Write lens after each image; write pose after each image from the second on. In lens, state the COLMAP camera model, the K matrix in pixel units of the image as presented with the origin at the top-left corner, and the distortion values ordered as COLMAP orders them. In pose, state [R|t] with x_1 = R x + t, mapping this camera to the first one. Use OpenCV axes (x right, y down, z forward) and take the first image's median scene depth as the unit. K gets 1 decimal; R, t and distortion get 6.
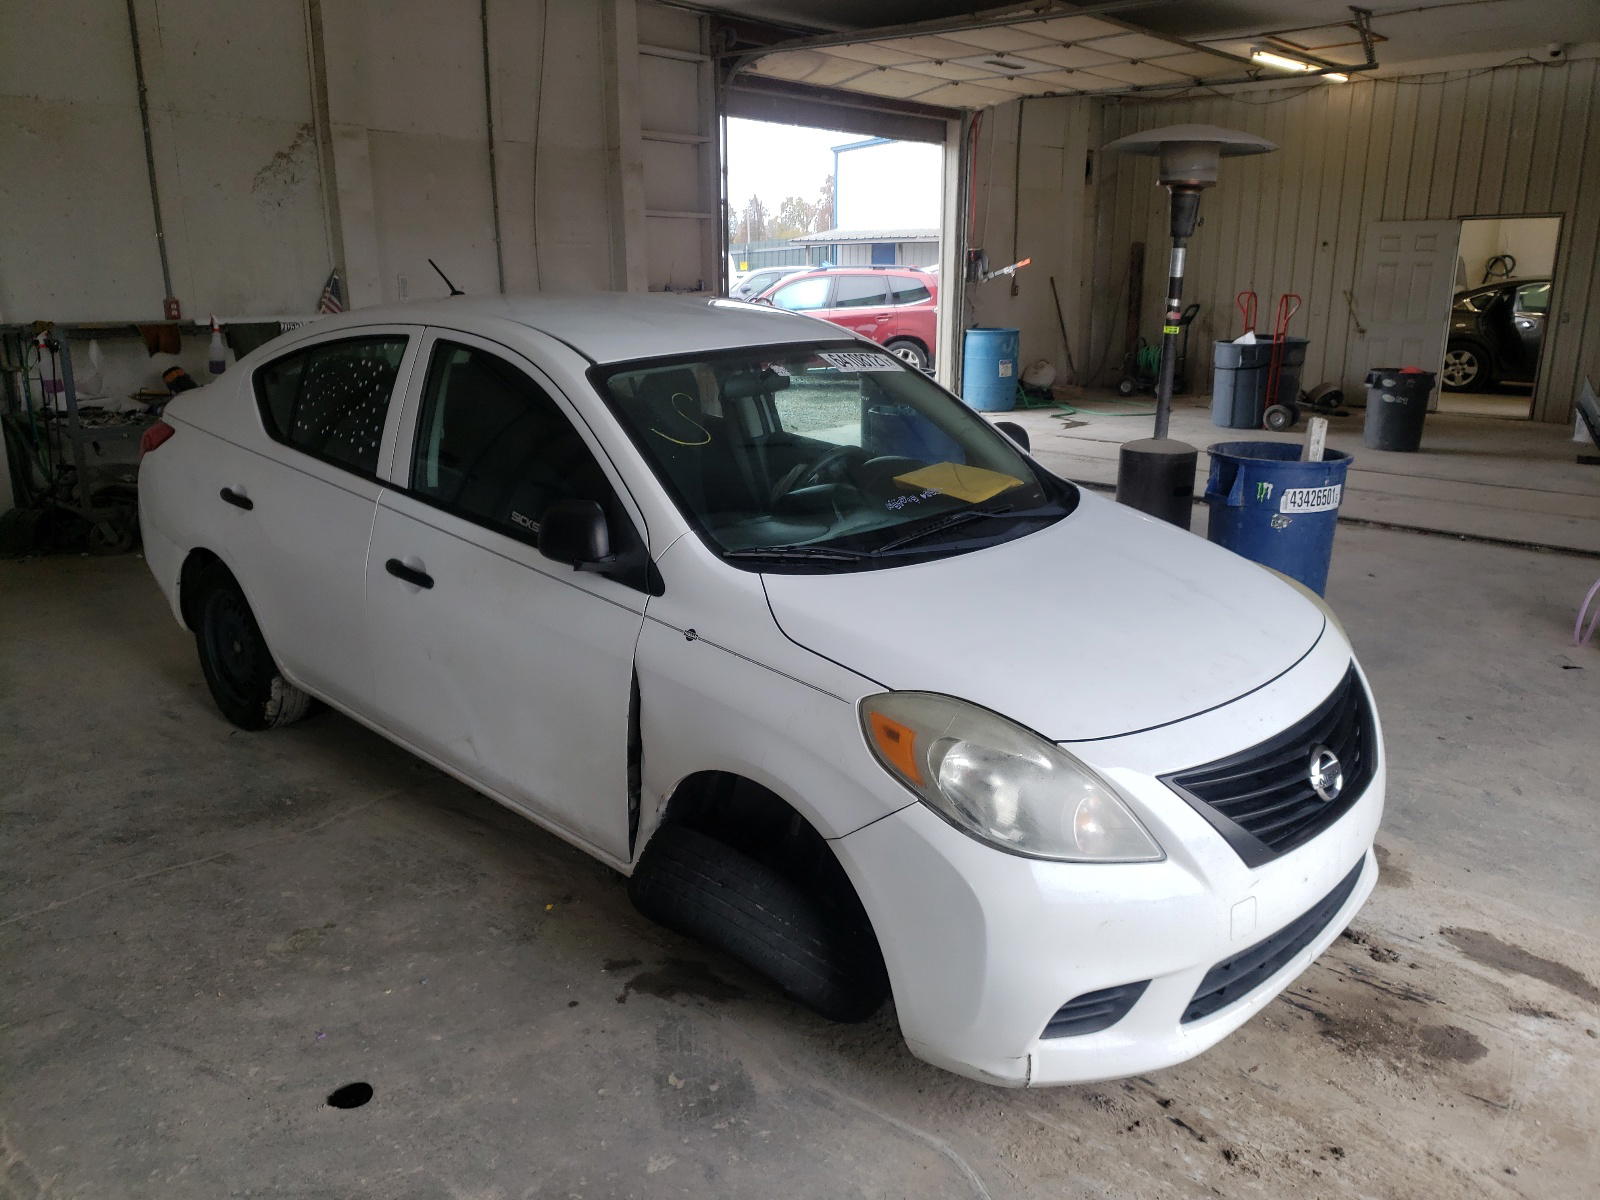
lens RADIAL K [[1215.3, 0, 769.5], [0, 1215.3, 606.9], [0, 0, 1]] dist [-0.000226, 0.019154]
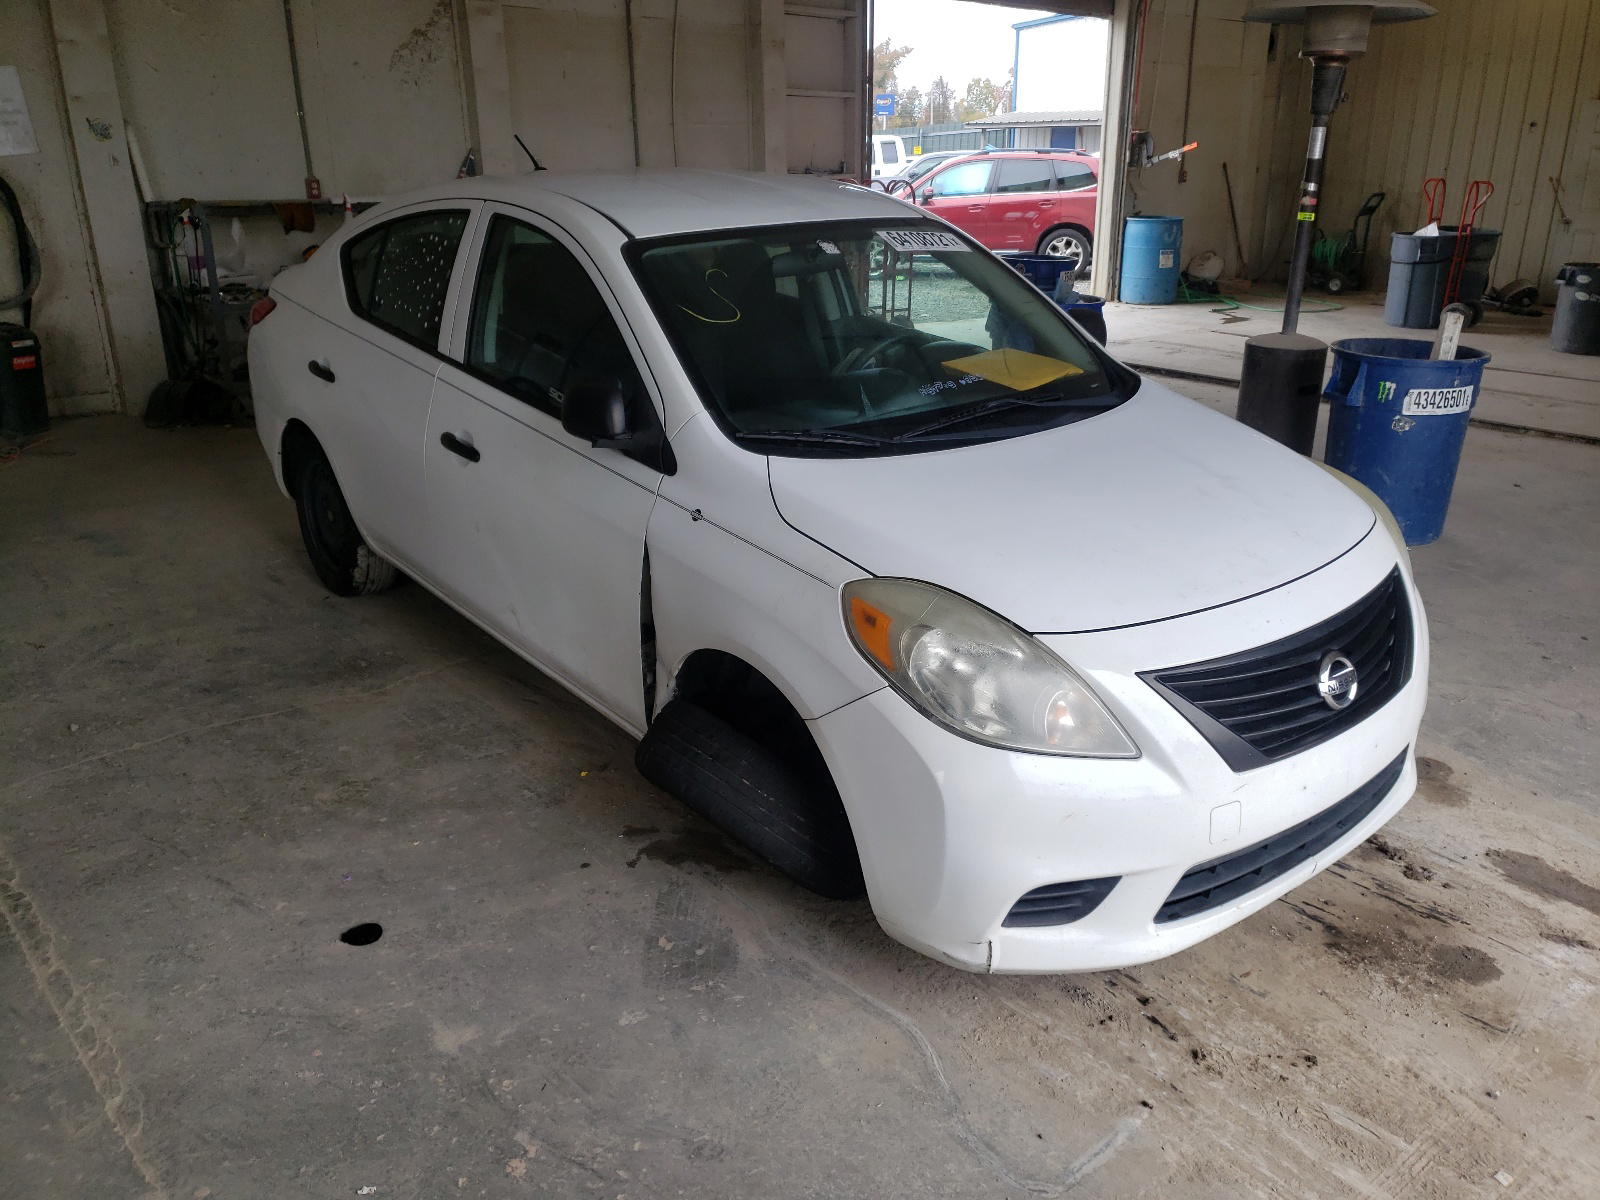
lens RADIAL K [[1210.7, 0, 800.0], [0, 1210.7, 600.0], [0, 0, 1]] dist [-0.010979, 0.034279]
pose [[0.993453, 0.042821, -0.105916, 0.111318], [-0.034022, 0.995924, 0.083531, 0.006540], [0.109061, -0.079381, 0.990860, 0.011054]]
